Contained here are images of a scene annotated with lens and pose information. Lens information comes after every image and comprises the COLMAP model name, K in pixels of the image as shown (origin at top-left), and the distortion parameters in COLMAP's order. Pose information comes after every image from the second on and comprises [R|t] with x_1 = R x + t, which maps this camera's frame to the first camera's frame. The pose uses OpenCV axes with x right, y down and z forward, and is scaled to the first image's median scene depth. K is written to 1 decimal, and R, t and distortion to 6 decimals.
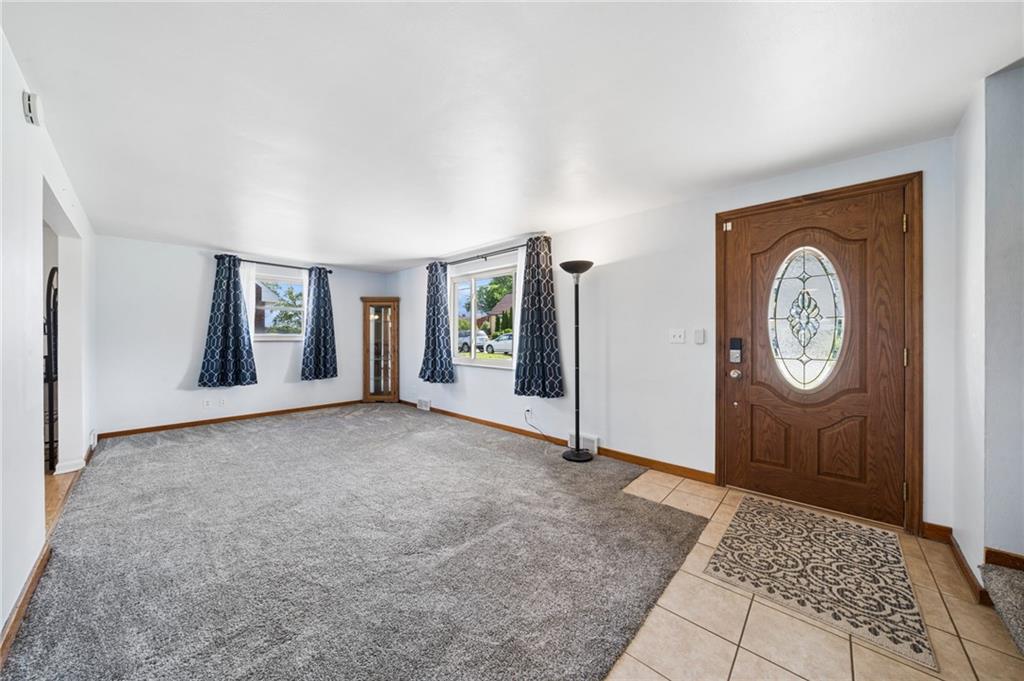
lens RADIAL K [[355.6, 0, 514.0], [0, 355.6, 335.6], [0, 0, 1]] dist [-0.000878, -0.000137]
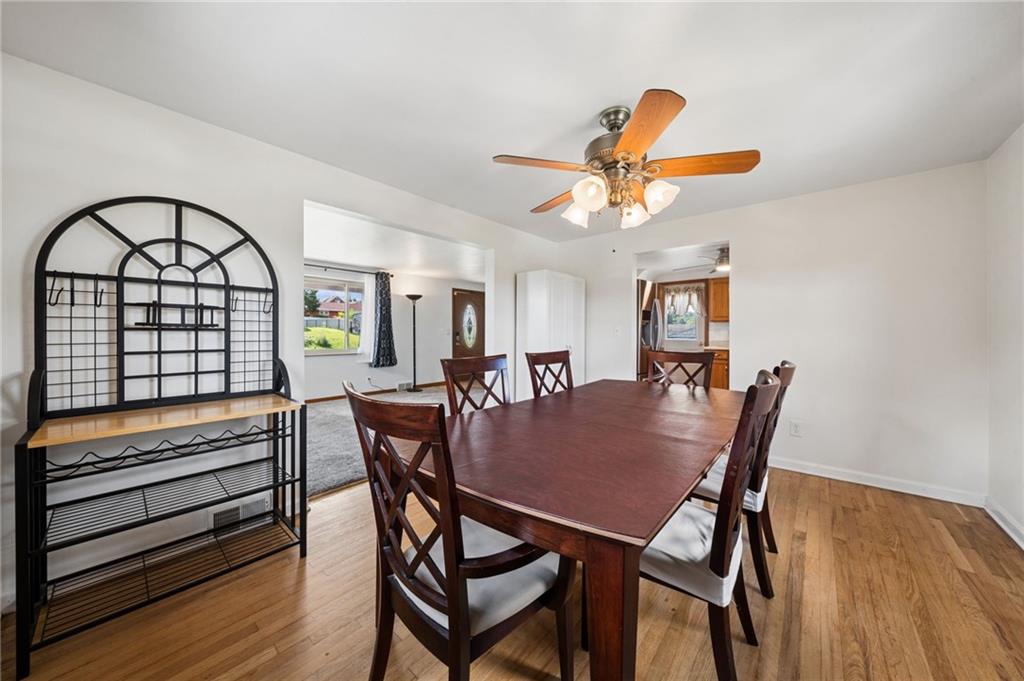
lens RADIAL K [[355.6, 0, 514.0], [0, 355.6, 335.6], [0, 0, 1]] dist [-0.000878, -0.000137]
pose [[-0.030863, -0.003307, 0.999518, -2.309159], [0.001118, 0.999994, 0.003343, 0.026341], [-0.999523, 0.001221, -0.030859, 0.614042]]
